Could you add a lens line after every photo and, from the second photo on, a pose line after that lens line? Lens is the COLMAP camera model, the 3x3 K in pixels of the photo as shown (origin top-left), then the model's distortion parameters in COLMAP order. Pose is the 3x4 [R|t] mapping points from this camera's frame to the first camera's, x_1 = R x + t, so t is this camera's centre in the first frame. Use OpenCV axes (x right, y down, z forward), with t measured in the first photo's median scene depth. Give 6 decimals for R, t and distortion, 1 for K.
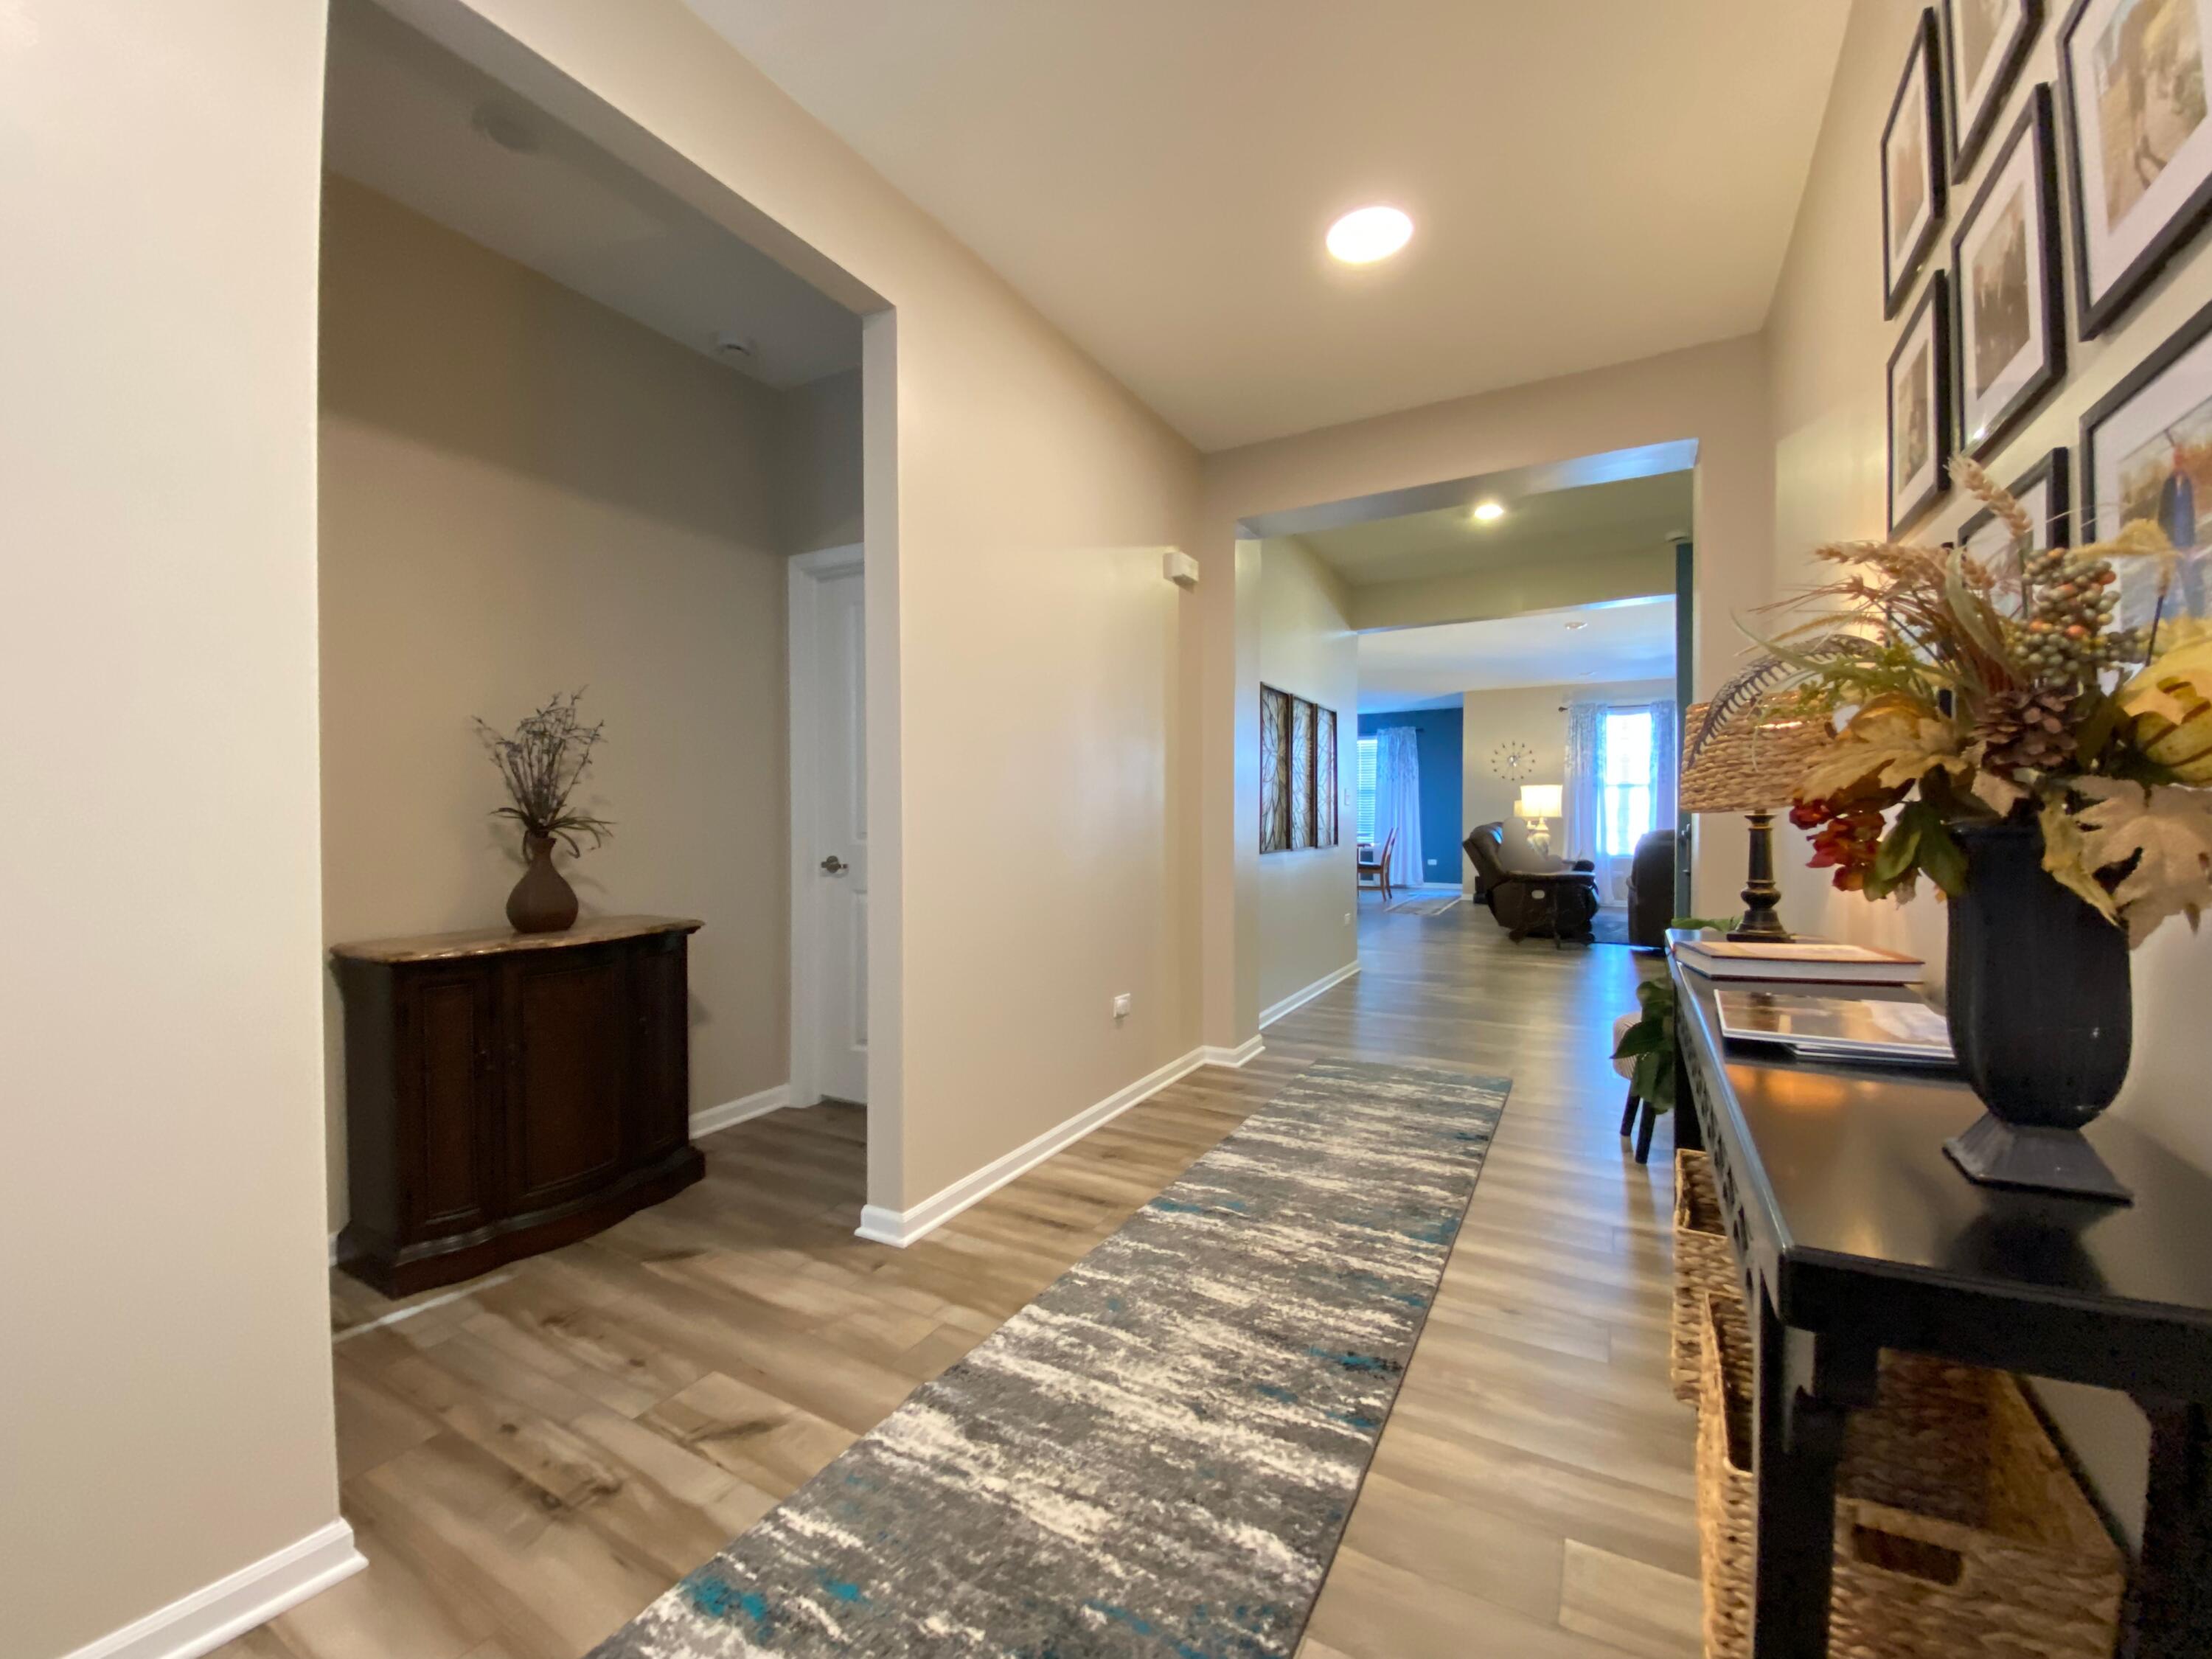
lens RADIAL K [[902.5, 0, 1098.5], [0, 902.5, 813.4], [0, 0, 1]] dist [-0.001128, -0.000152]
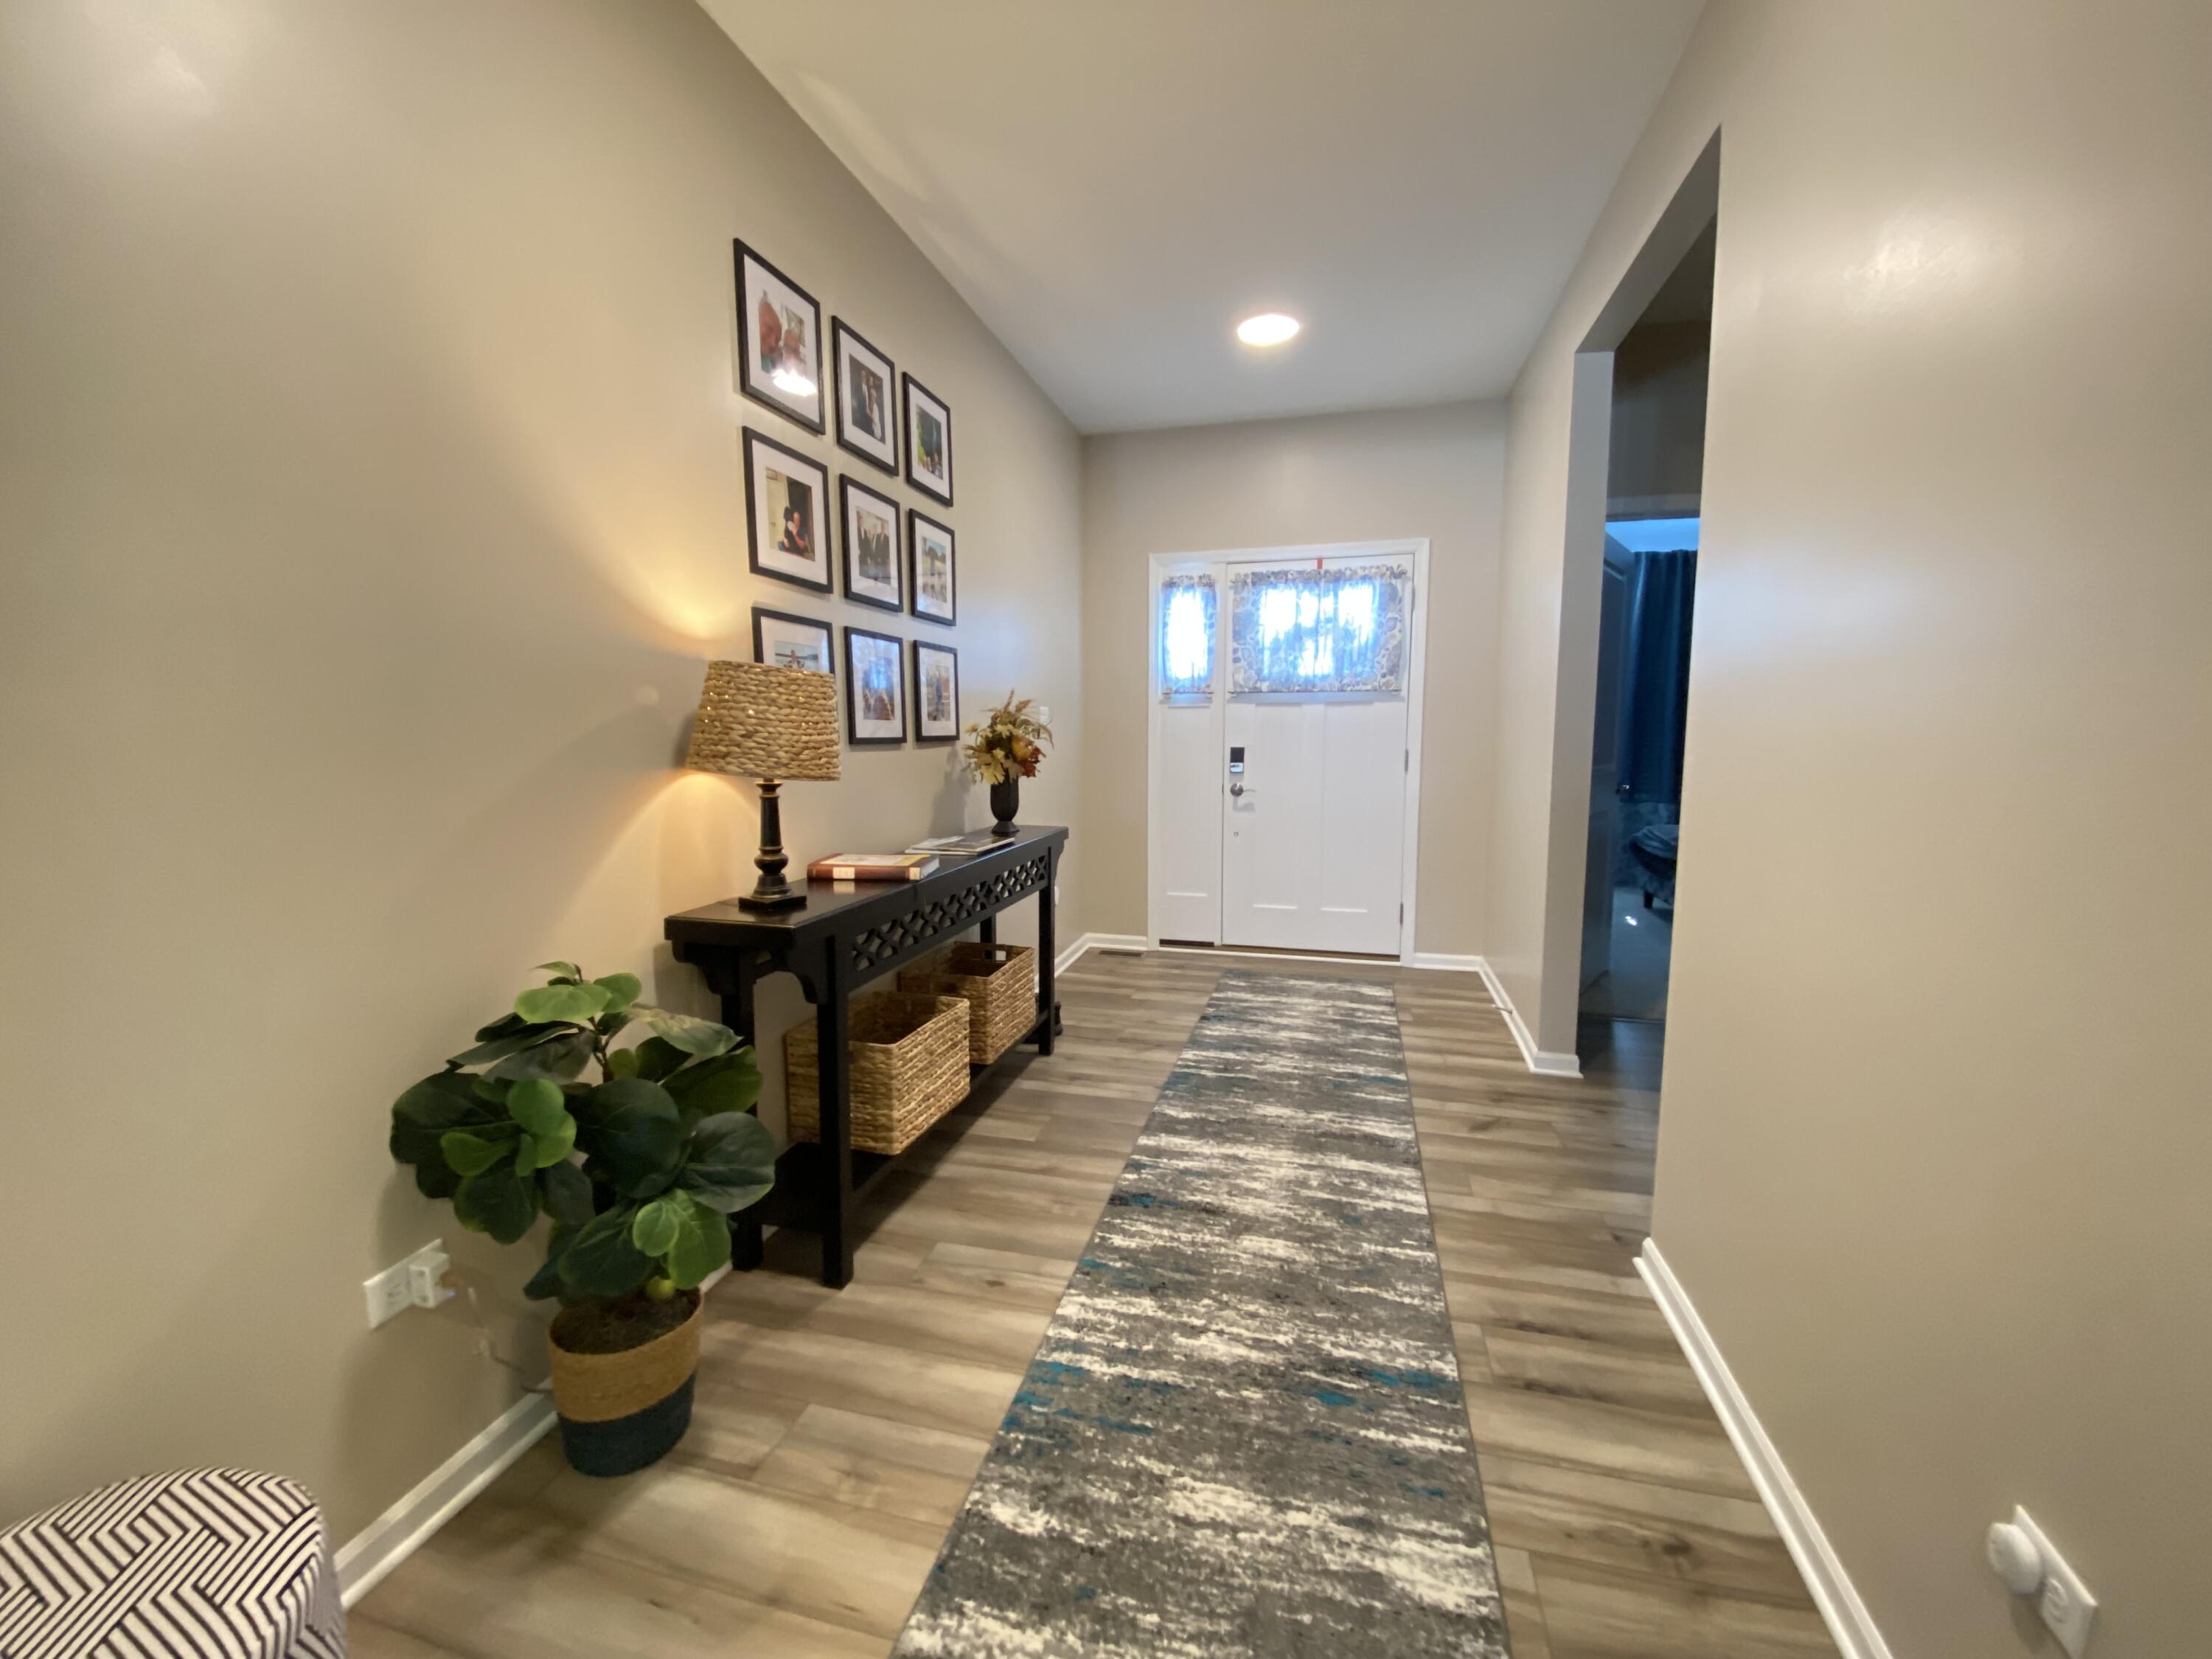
lens RADIAL K [[902.5, 0, 1106.9], [0, 902.5, 831.5], [0, 0, 1]] dist [-0.001128, -0.000152]
pose [[-0.963724, 0.037018, -0.264322, 0.599098], [0.006688, 0.993374, 0.114735, -0.056016], [0.266818, 0.108805, -0.957585, 1.978606]]
